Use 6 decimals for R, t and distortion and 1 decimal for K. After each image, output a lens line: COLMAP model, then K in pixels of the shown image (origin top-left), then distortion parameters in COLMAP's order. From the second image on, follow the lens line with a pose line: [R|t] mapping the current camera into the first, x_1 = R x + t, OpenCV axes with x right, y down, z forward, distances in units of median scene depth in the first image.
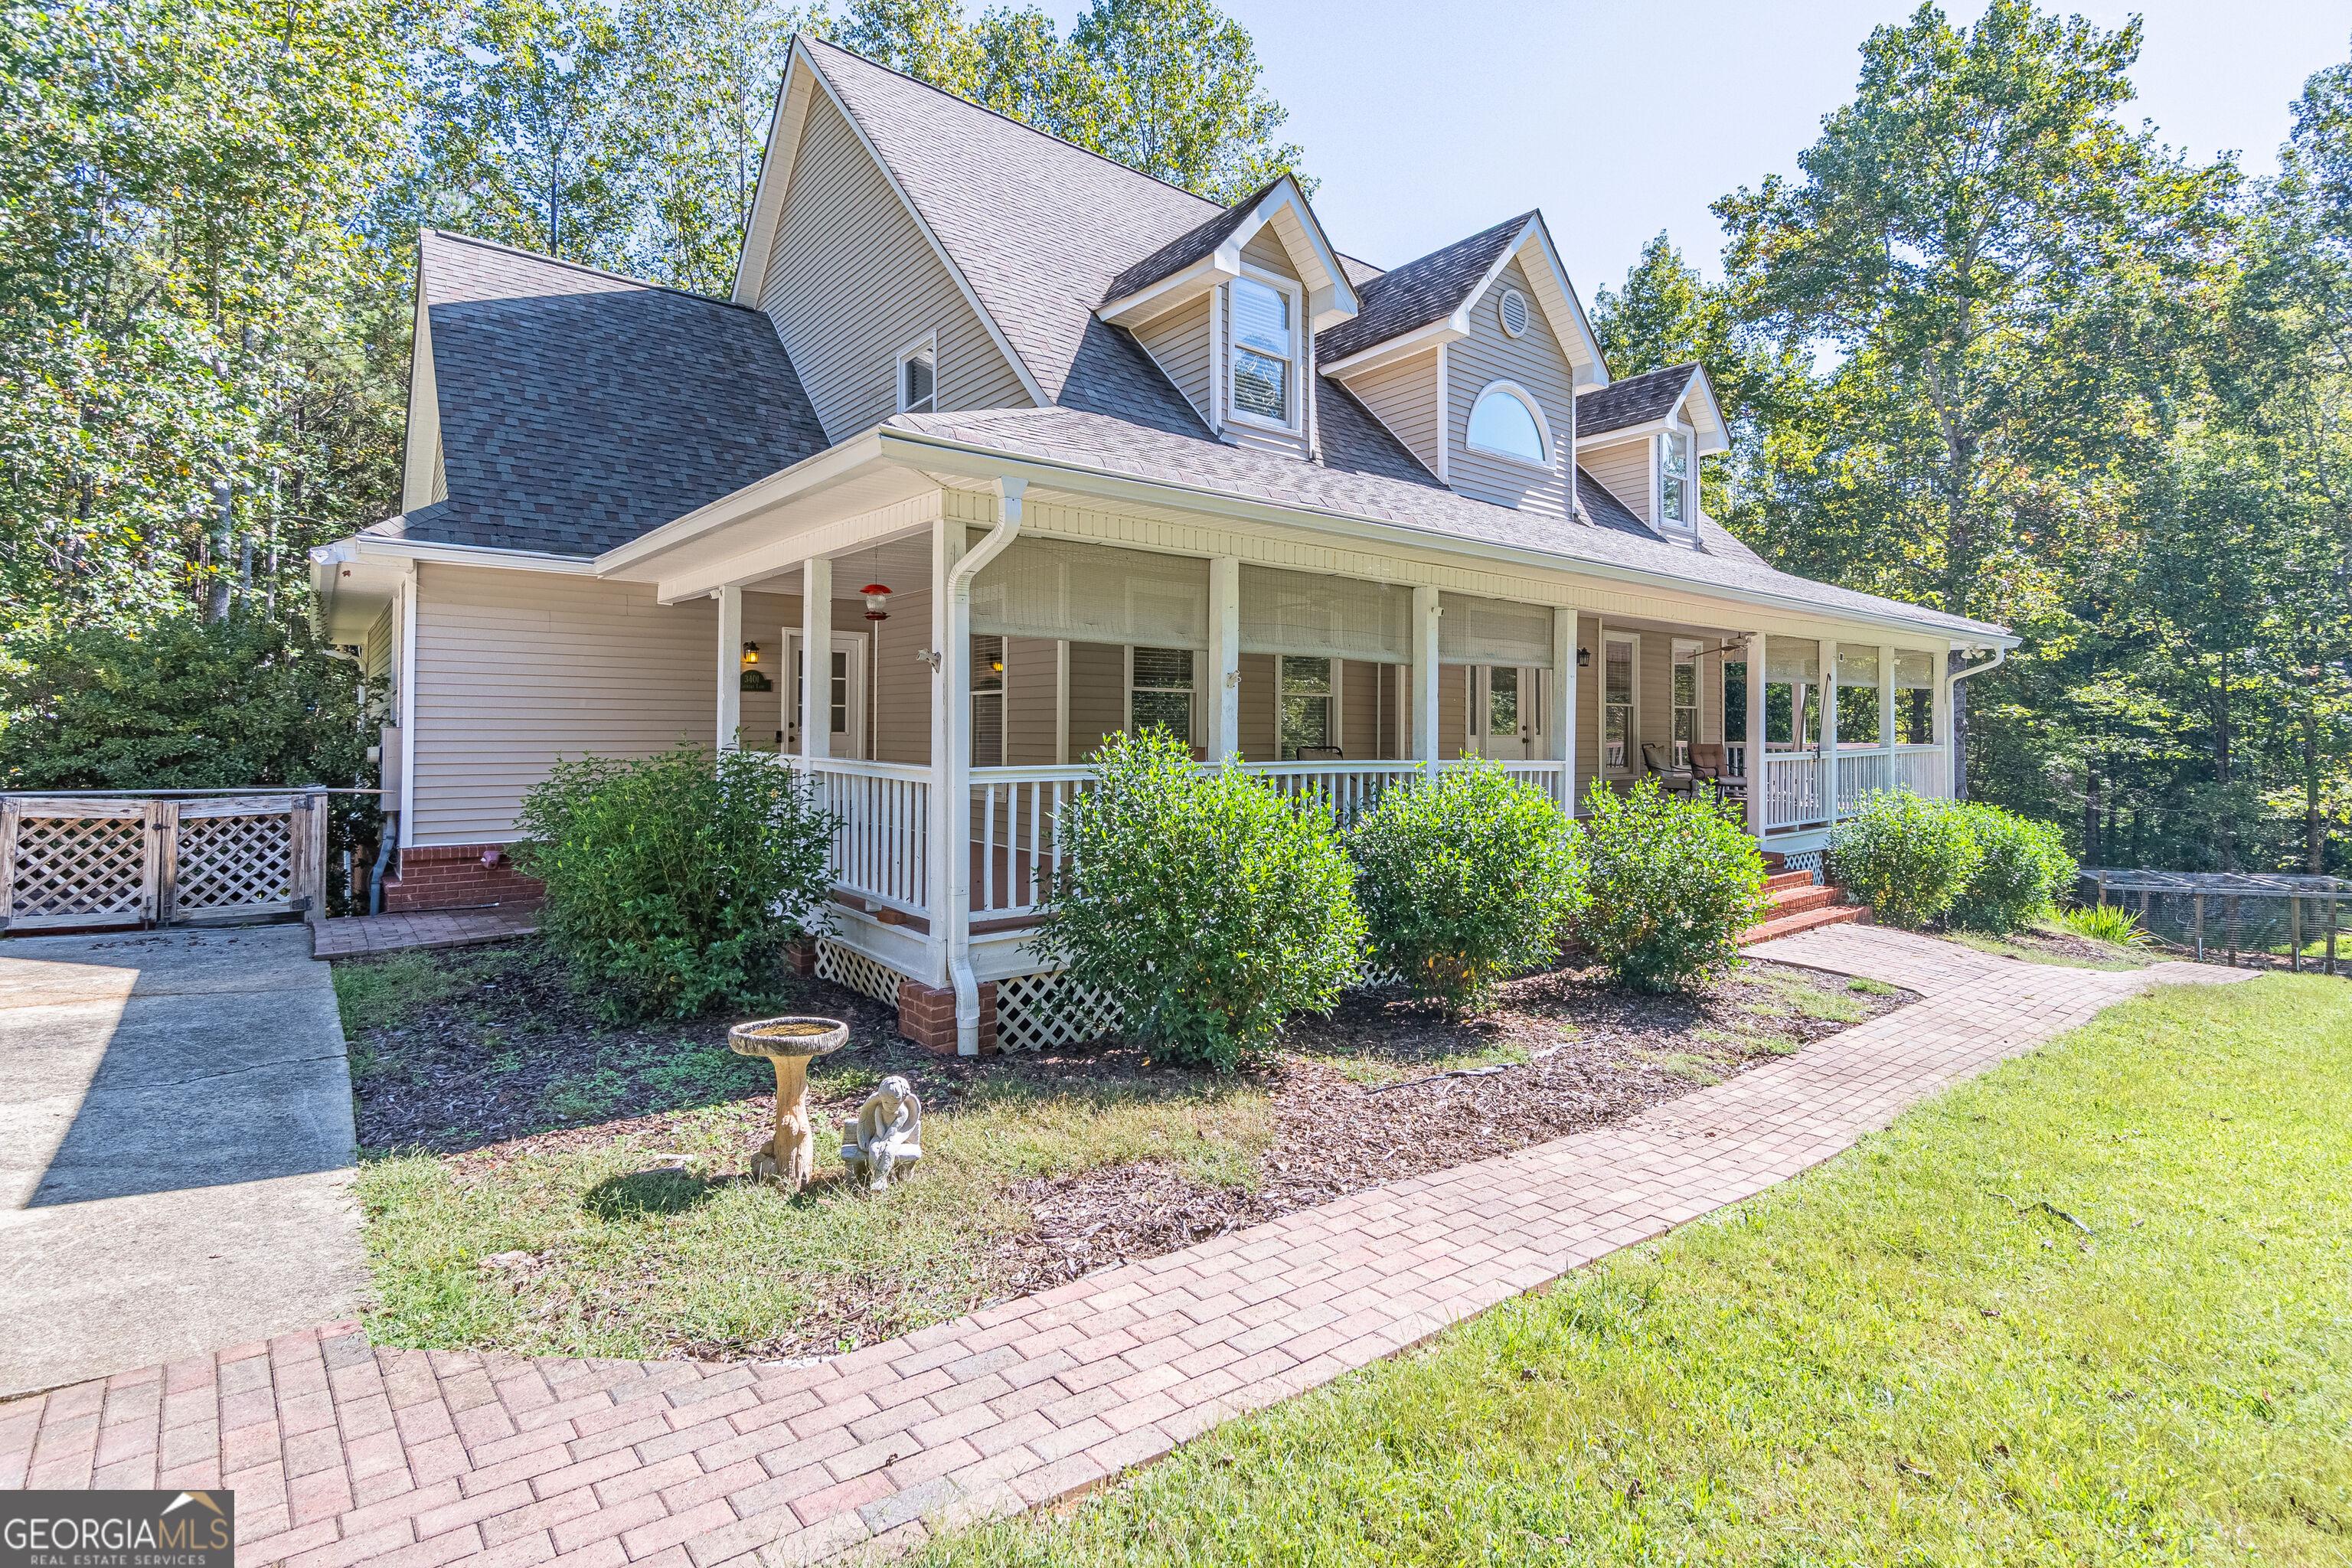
lens RADIAL K [[1070.3, 0, 1172.1], [0, 1070.3, 734.1], [0, 0, 1]] dist [-0.000721, 0.000033]
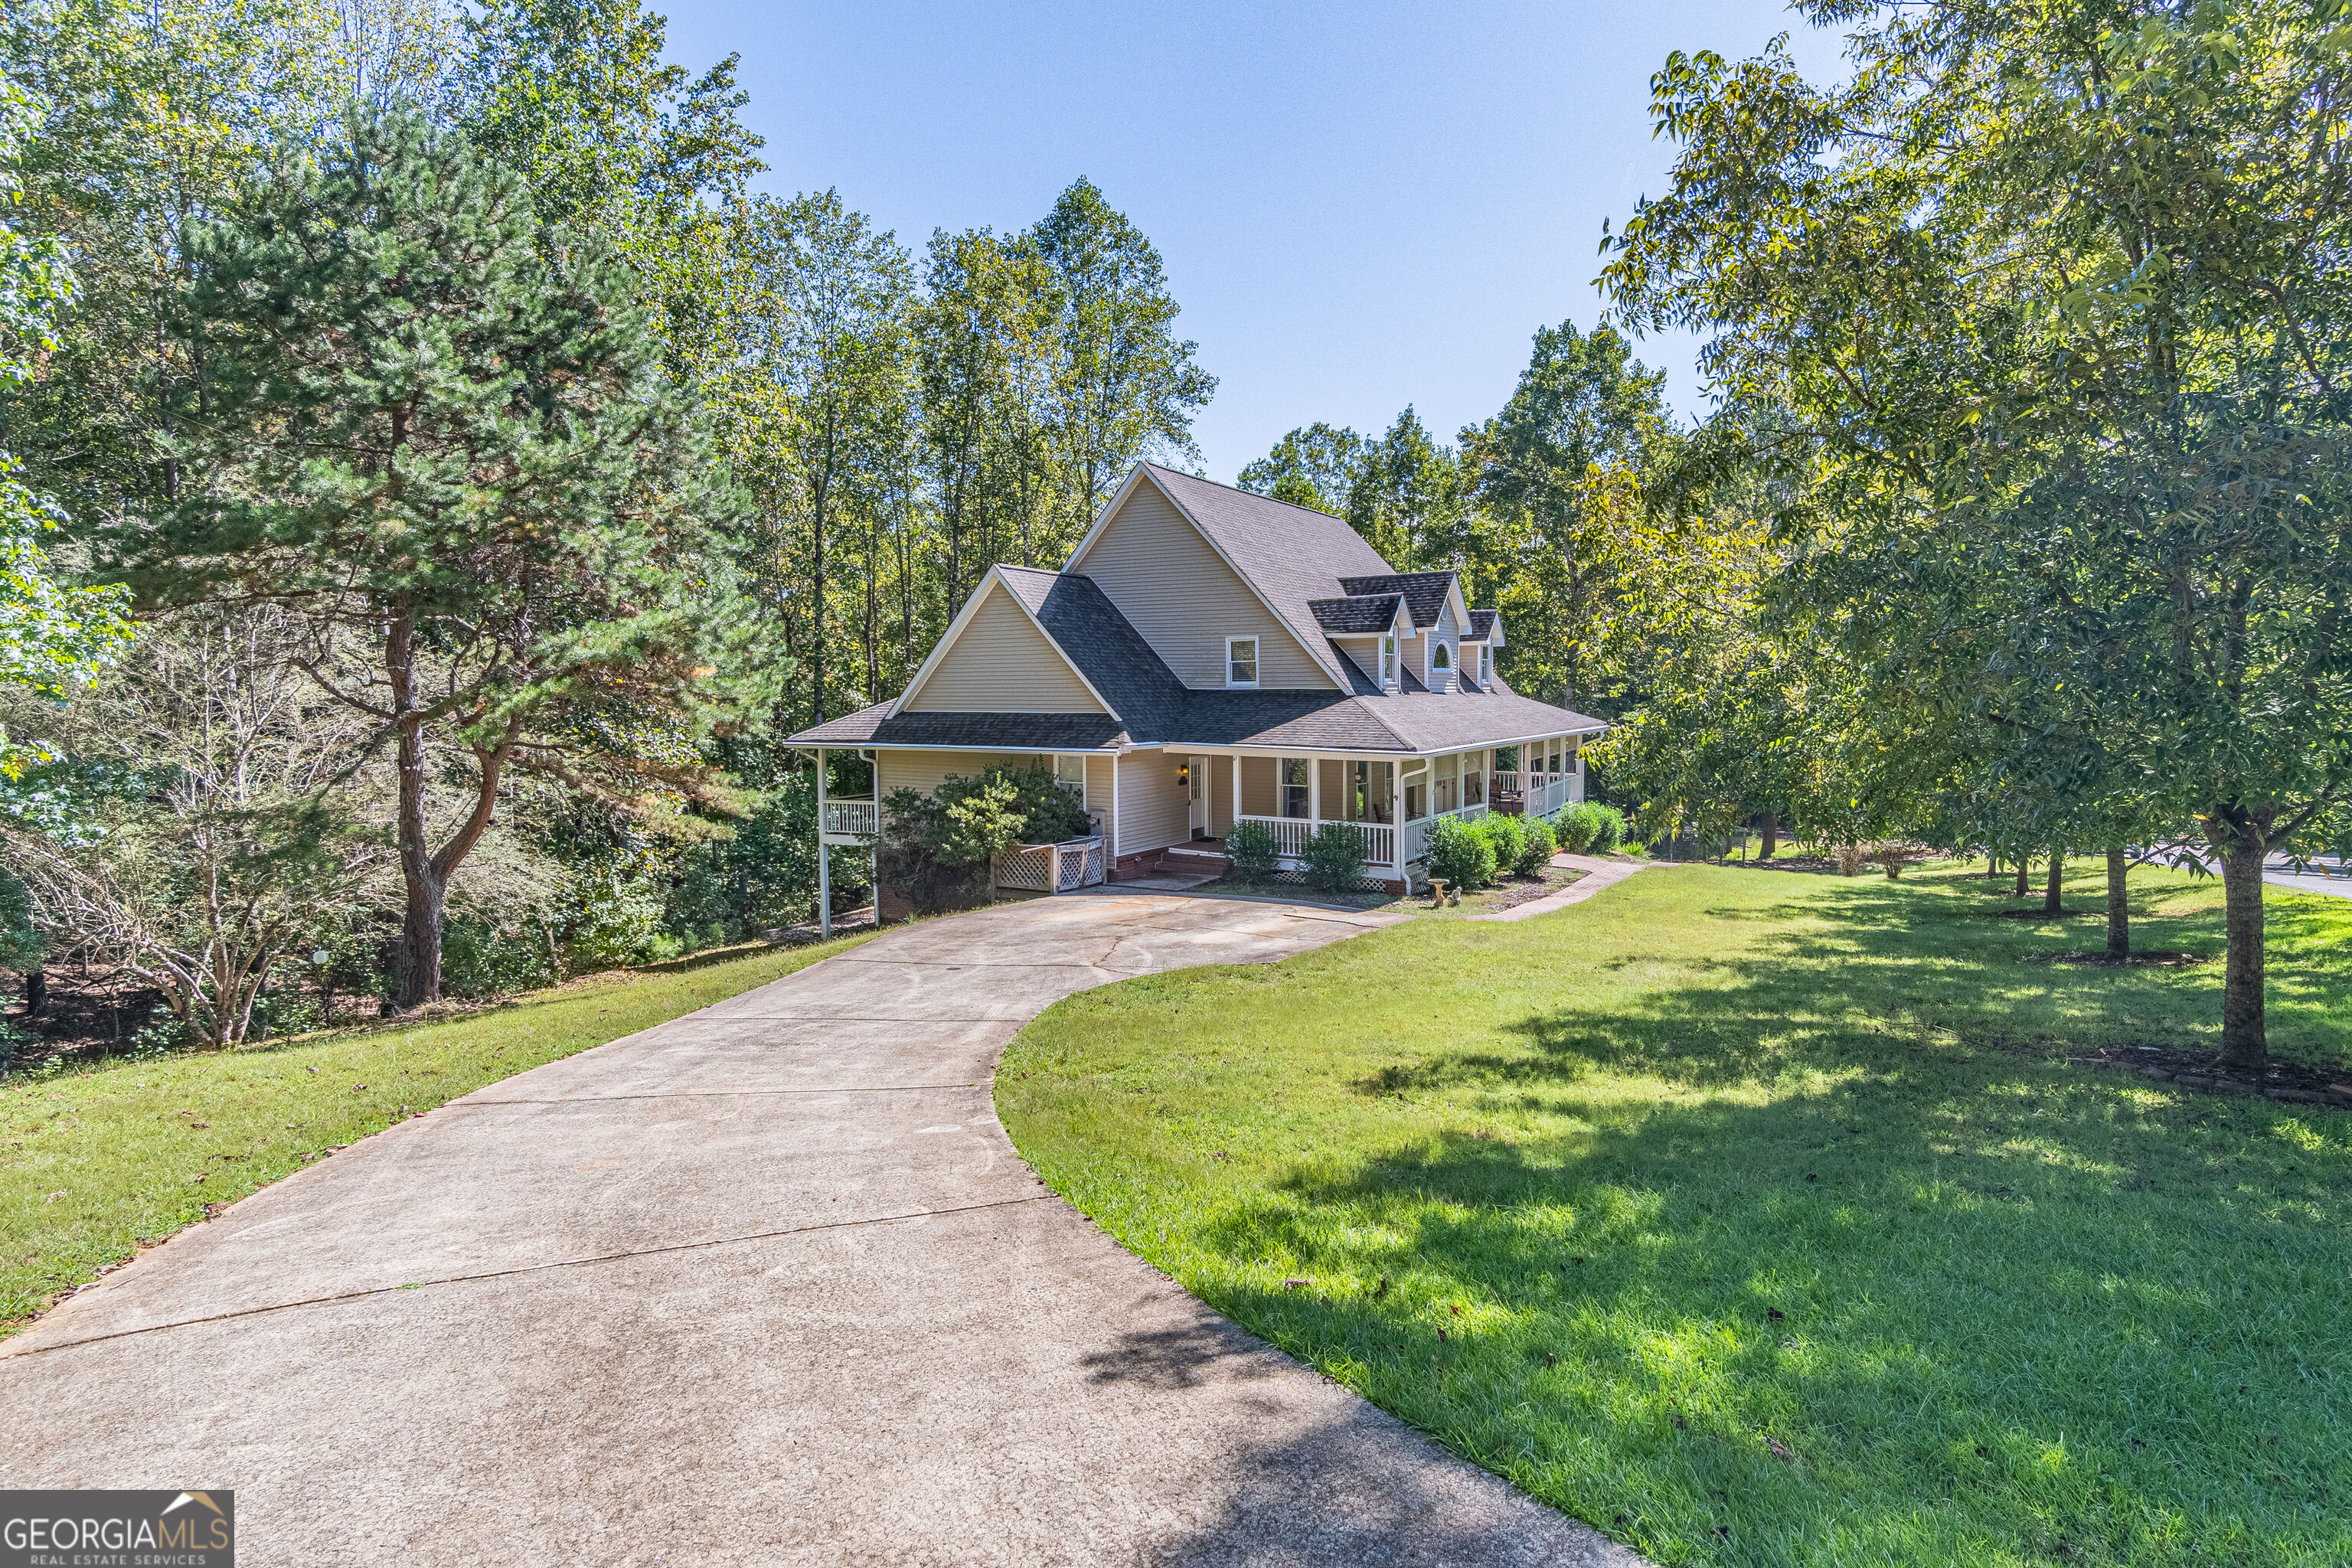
lens RADIAL K [[1225.8, 0, 1176.0], [0, 1225.8, 784.0], [0, 0, 1]] dist [0.000783, 0.000018]
pose [[0.938441, -0.034874, 0.343675, -1.254303], [0.005589, 0.996294, 0.085836, -0.254139], [-0.345395, -0.078631, 0.935158, -1.456809]]
